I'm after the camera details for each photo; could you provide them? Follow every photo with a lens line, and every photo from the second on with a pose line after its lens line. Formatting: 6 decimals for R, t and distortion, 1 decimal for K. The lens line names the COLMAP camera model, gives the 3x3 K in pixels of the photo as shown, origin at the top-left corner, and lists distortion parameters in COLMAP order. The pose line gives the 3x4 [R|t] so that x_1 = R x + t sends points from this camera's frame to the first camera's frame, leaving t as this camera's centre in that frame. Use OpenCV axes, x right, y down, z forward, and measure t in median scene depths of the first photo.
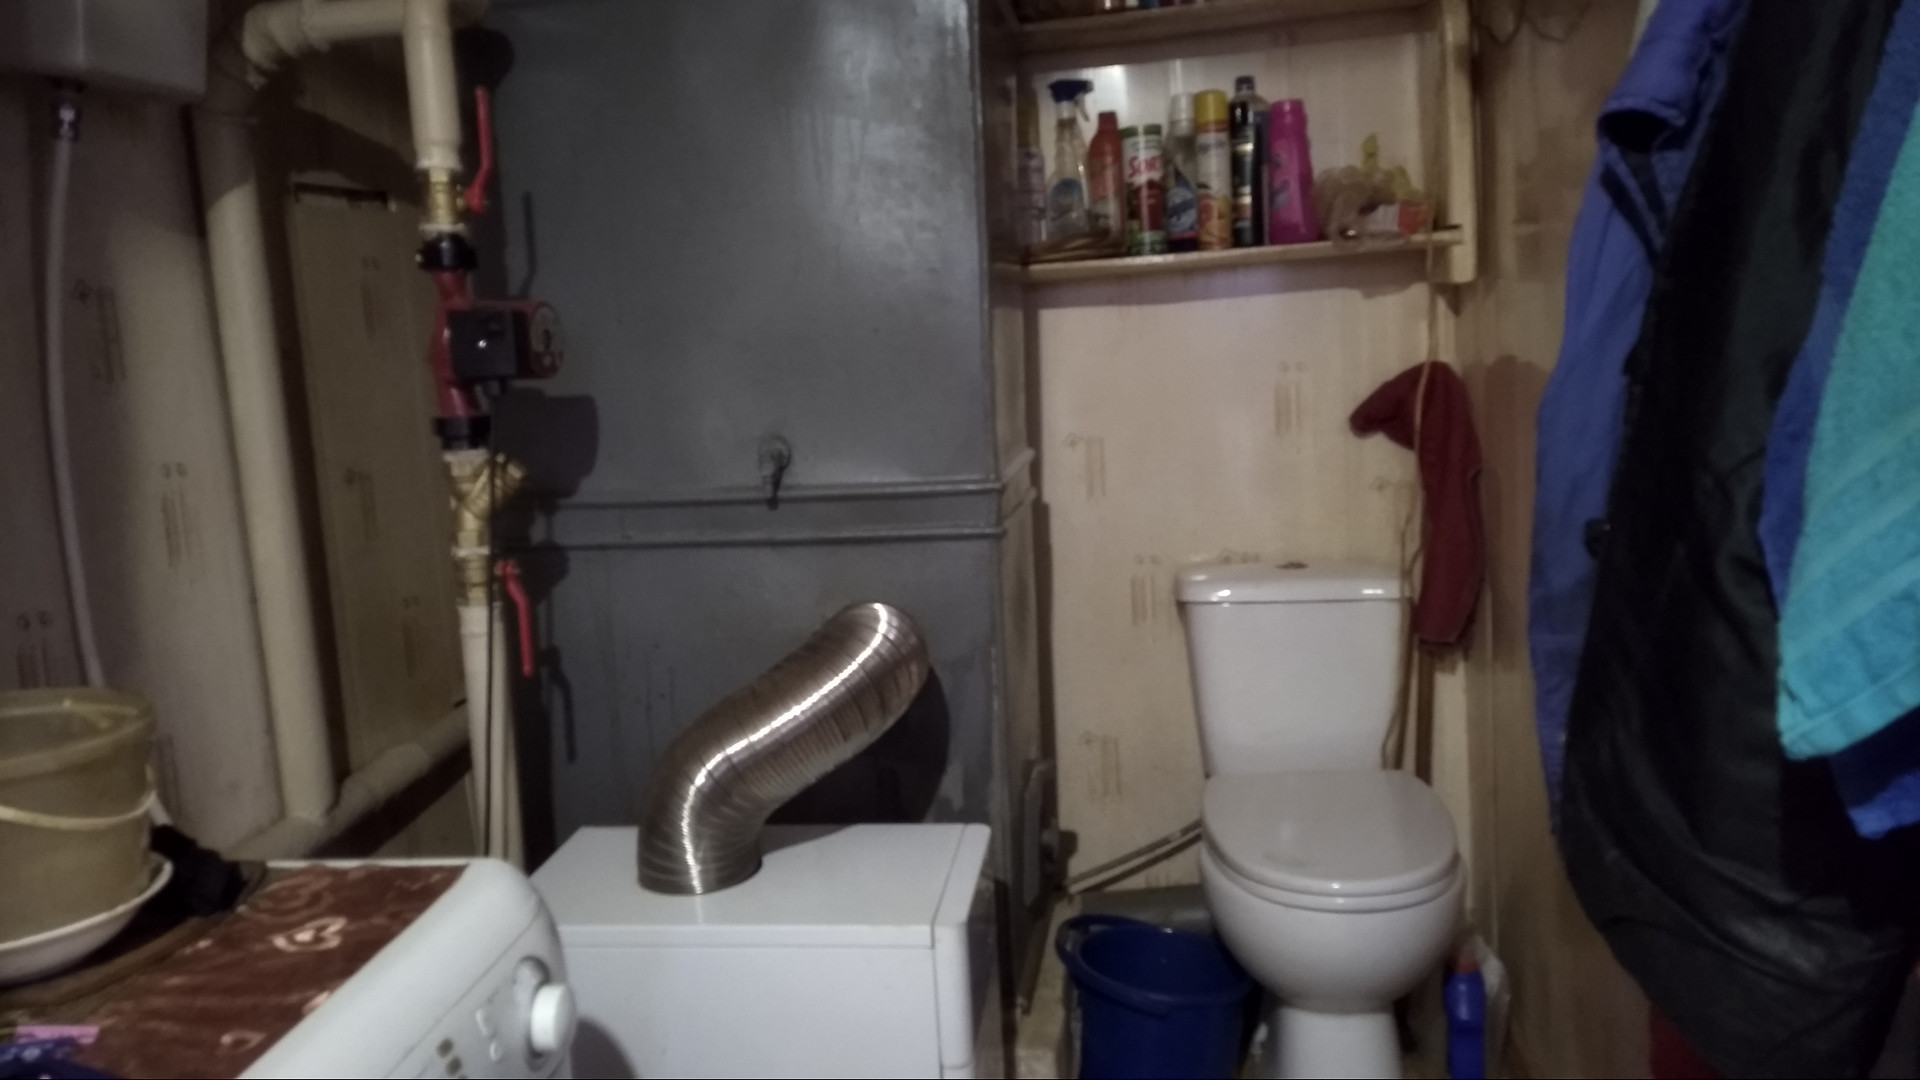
lens RADIAL K [[1450.6, 0, 960.0], [0, 1450.6, 540.0], [0, 0, 1]] dist [0.032987, -0.051013]
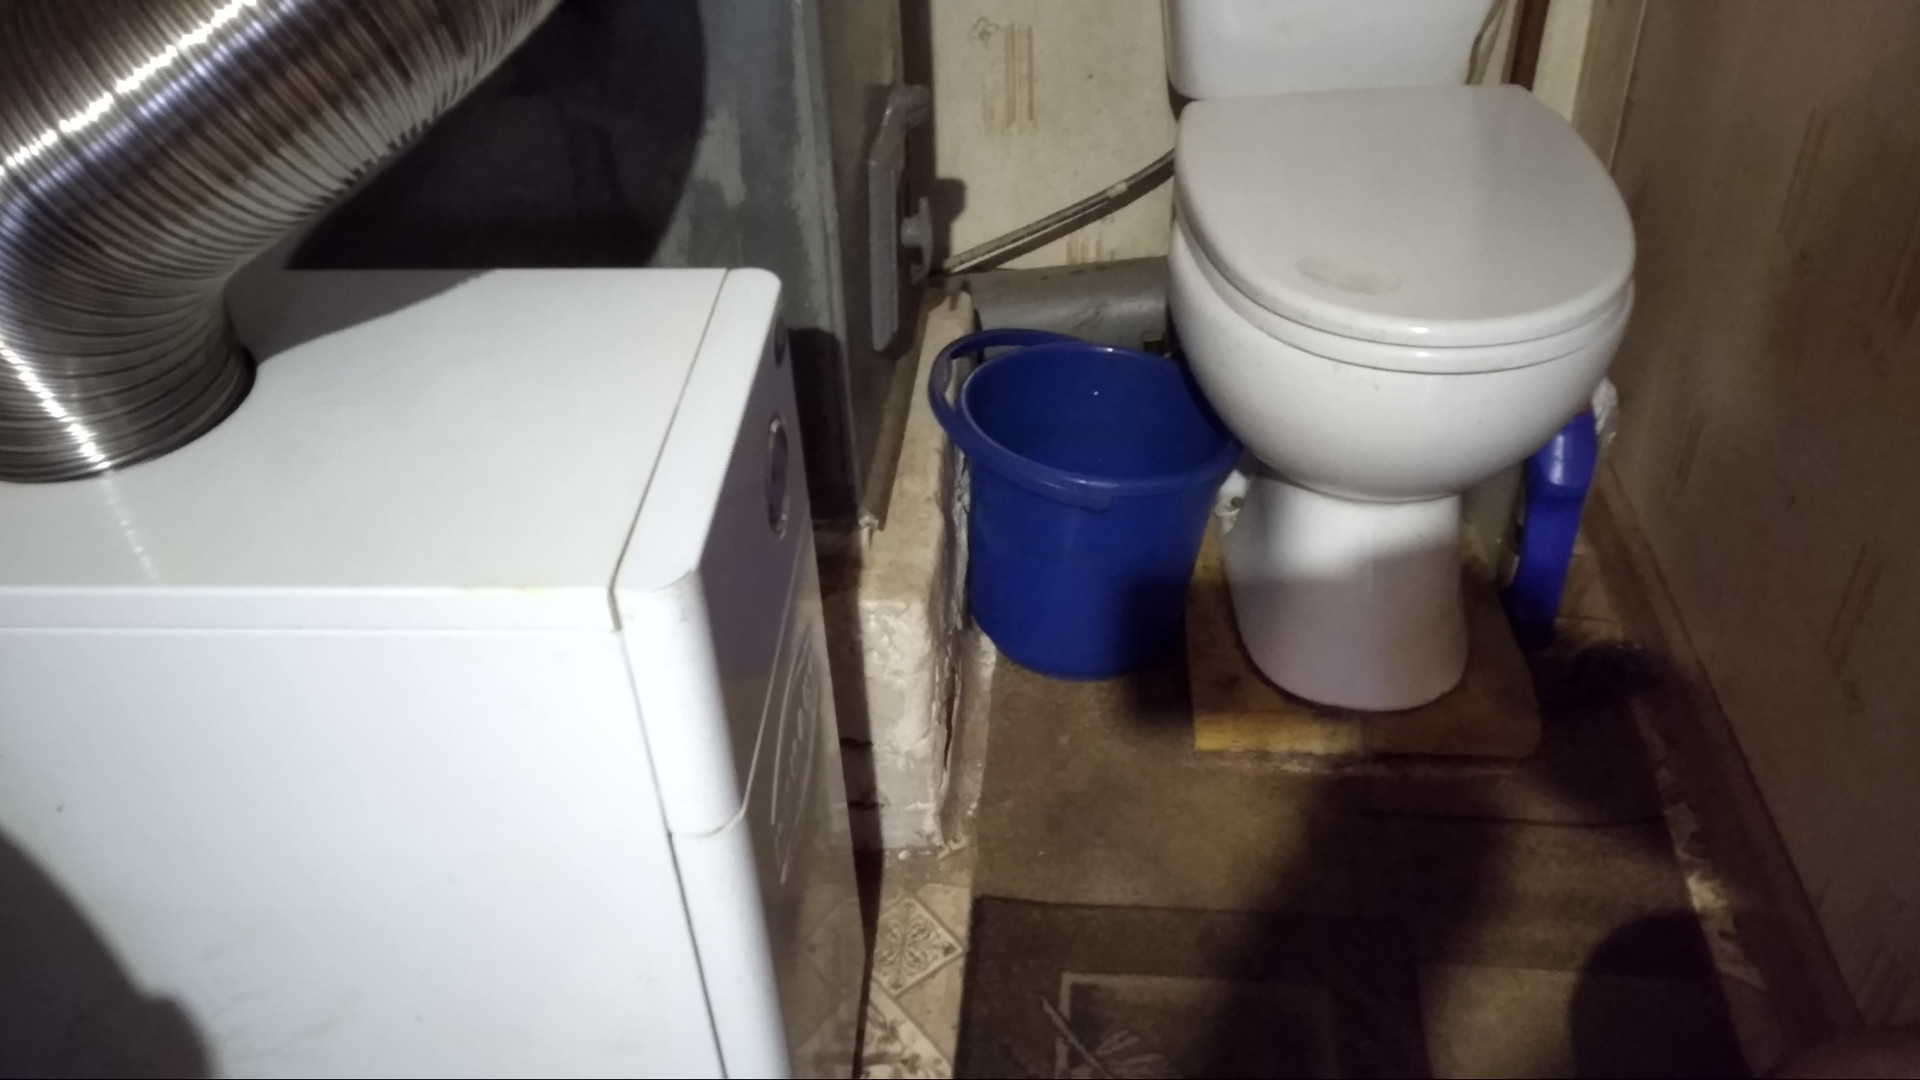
lens RADIAL K [[1507.3, 0, 960.0], [0, 1507.3, 540.0], [0, 0, 1]] dist [0.068573, -0.119476]
pose [[0.997150, -0.031842, 0.068396, 0.050712], [-0.004032, 0.882785, 0.469761, 0.049458], [-0.075337, -0.468698, 0.880140, 0.619120]]
